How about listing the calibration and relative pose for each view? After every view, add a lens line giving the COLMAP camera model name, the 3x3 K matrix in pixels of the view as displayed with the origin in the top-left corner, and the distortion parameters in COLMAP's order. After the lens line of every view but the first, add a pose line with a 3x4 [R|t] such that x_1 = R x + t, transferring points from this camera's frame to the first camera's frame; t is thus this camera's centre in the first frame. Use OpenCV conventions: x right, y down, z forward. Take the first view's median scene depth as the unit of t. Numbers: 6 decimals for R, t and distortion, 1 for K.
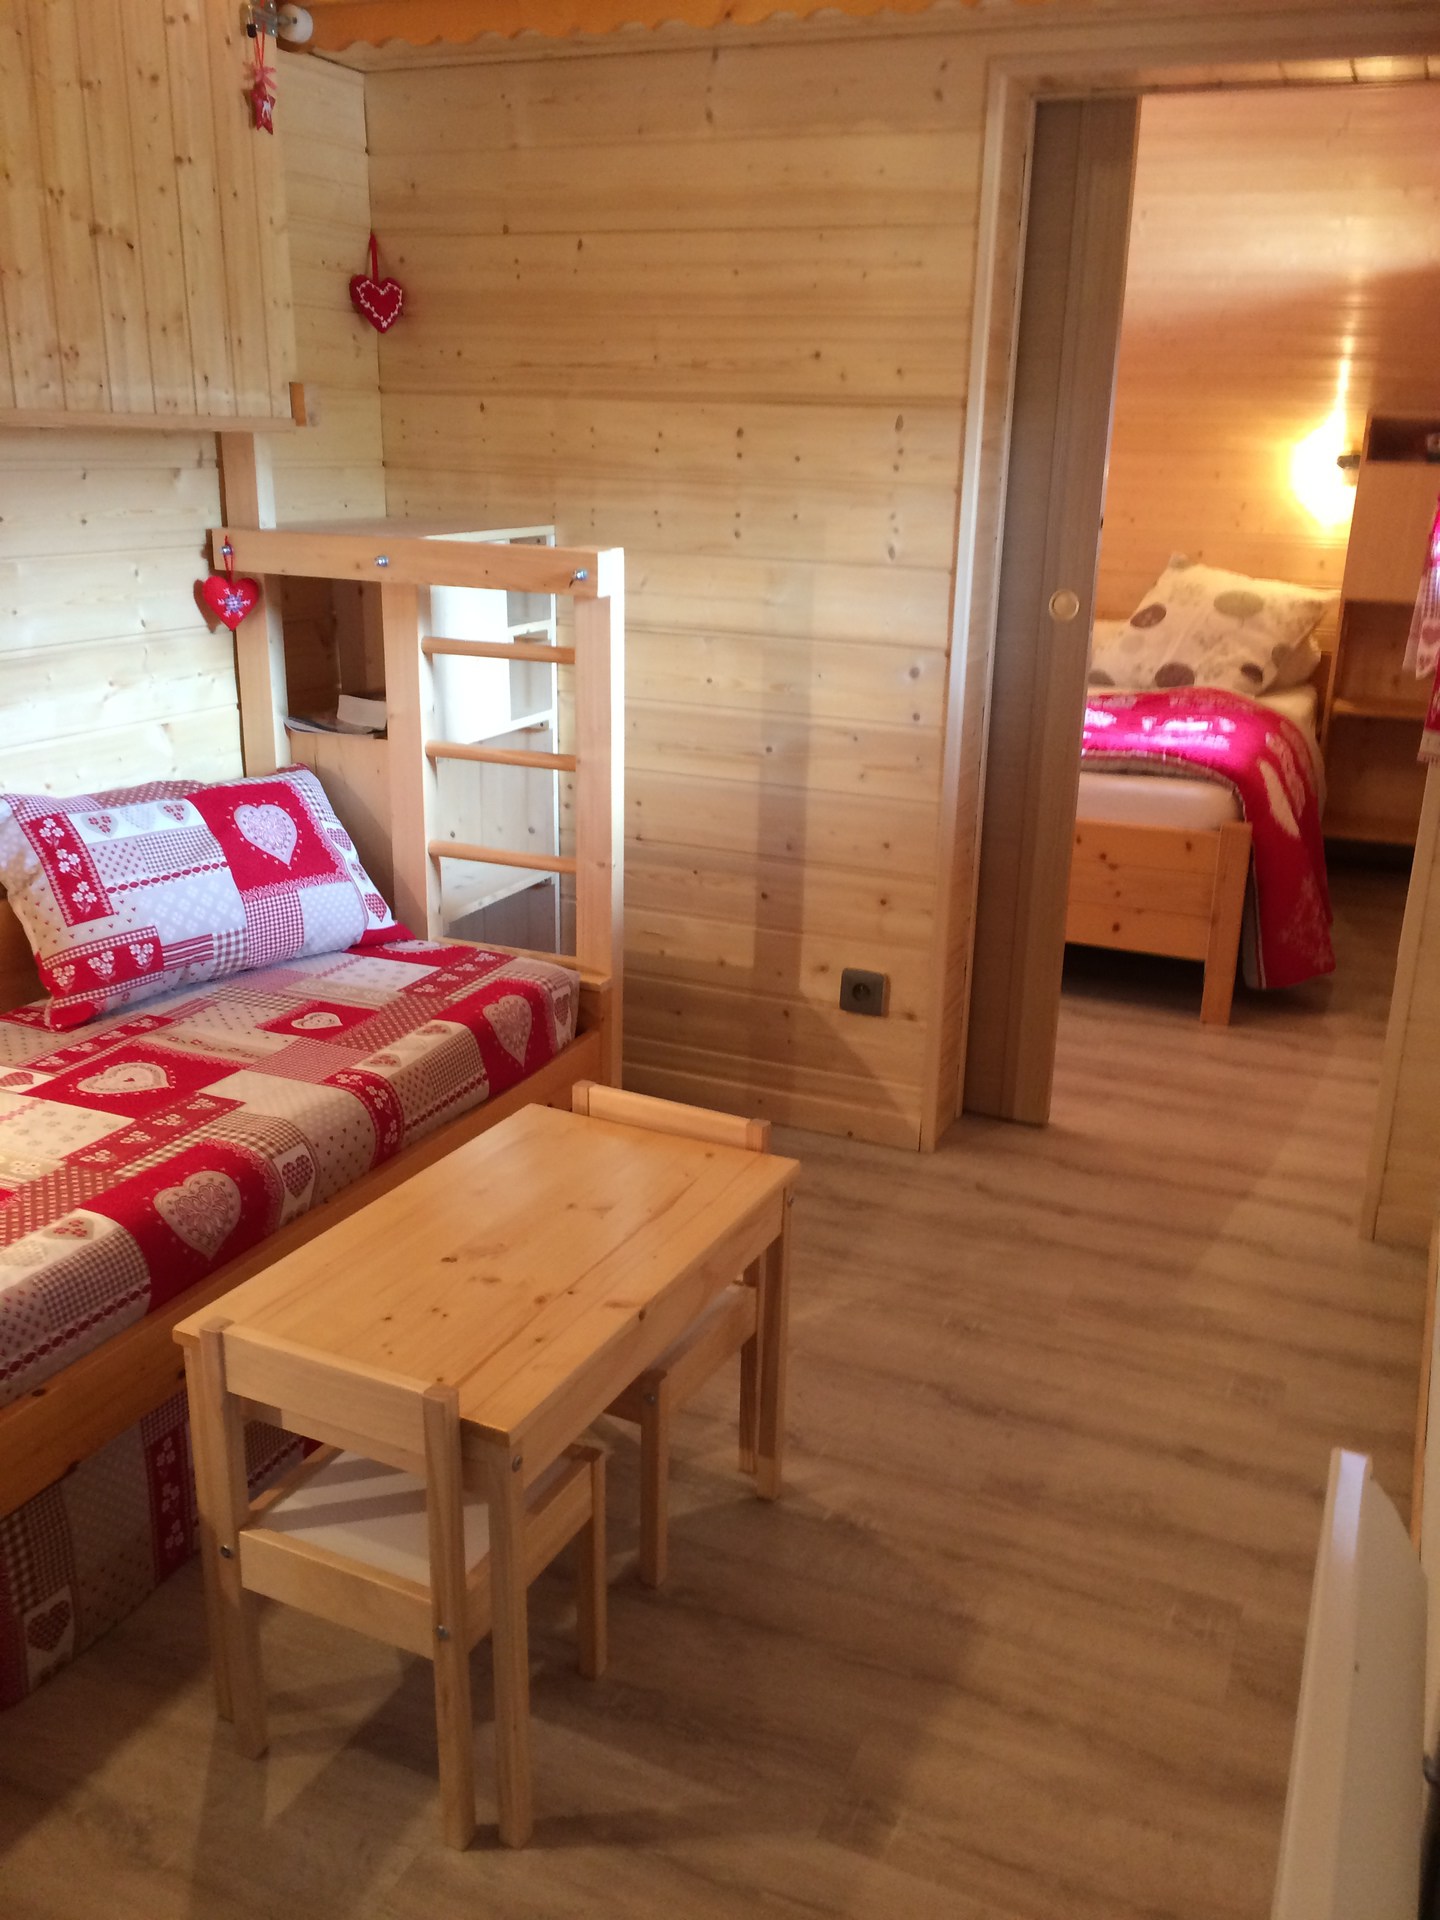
lens RADIAL K [[1641.5, 0, 726.0], [0, 1641.5, 984.6], [0, 0, 1]] dist [0.091157, -0.133478]
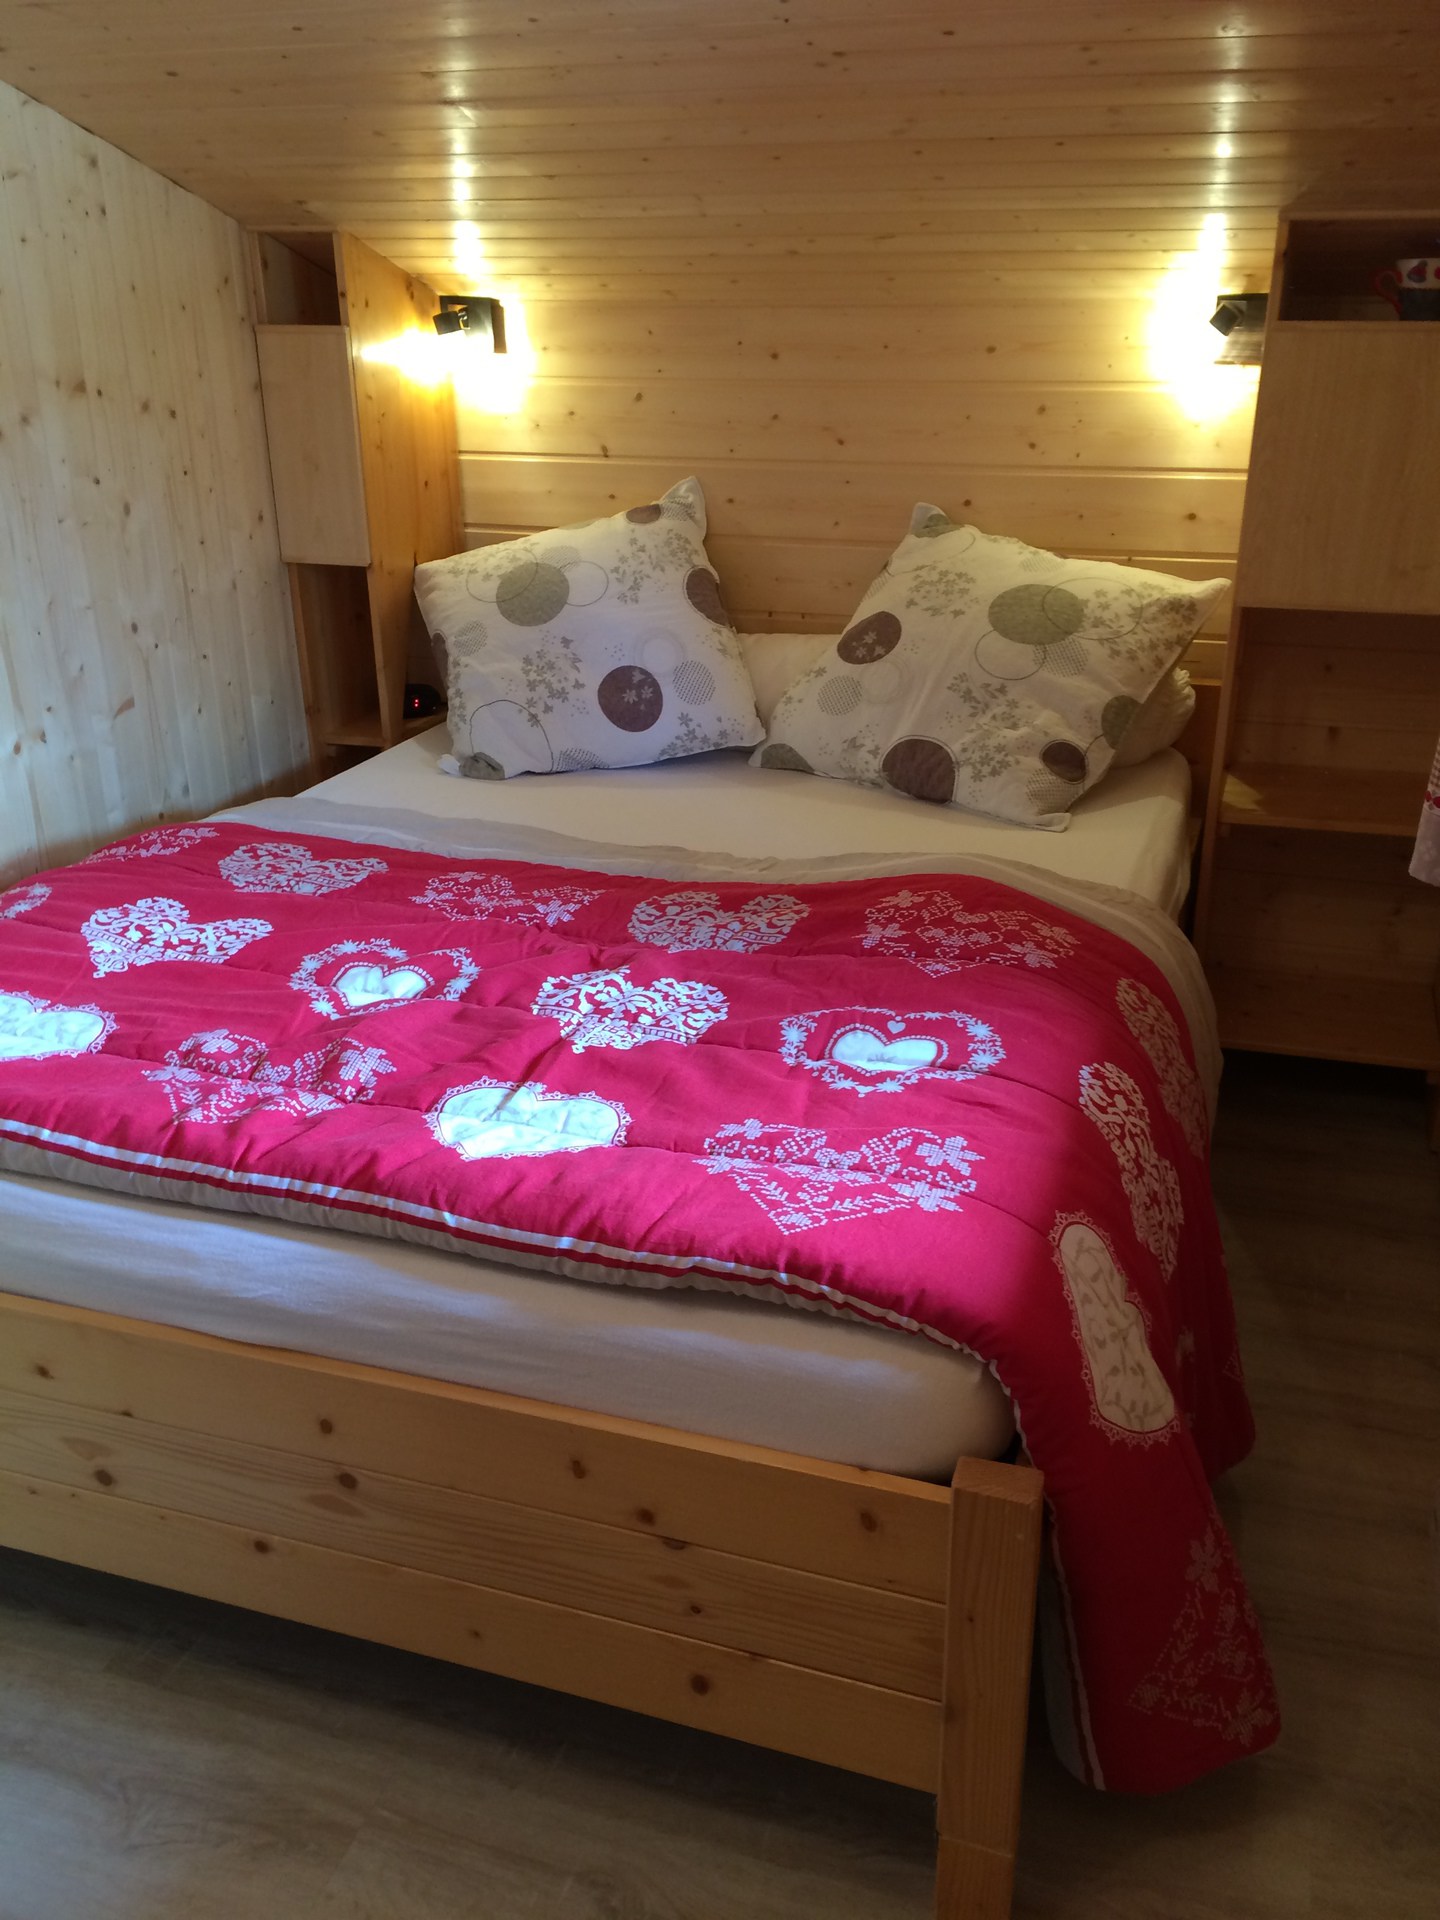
lens RADIAL K [[1641.5, 0, 726.0], [0, 1641.5, 984.6], [0, 0, 1]] dist [0.091157, -0.133478]
pose [[0.995690, -0.062142, 0.068844, 0.229898], [0.055642, 0.994146, 0.092618, -0.225682], [-0.074196, -0.088388, 0.993319, 0.657760]]
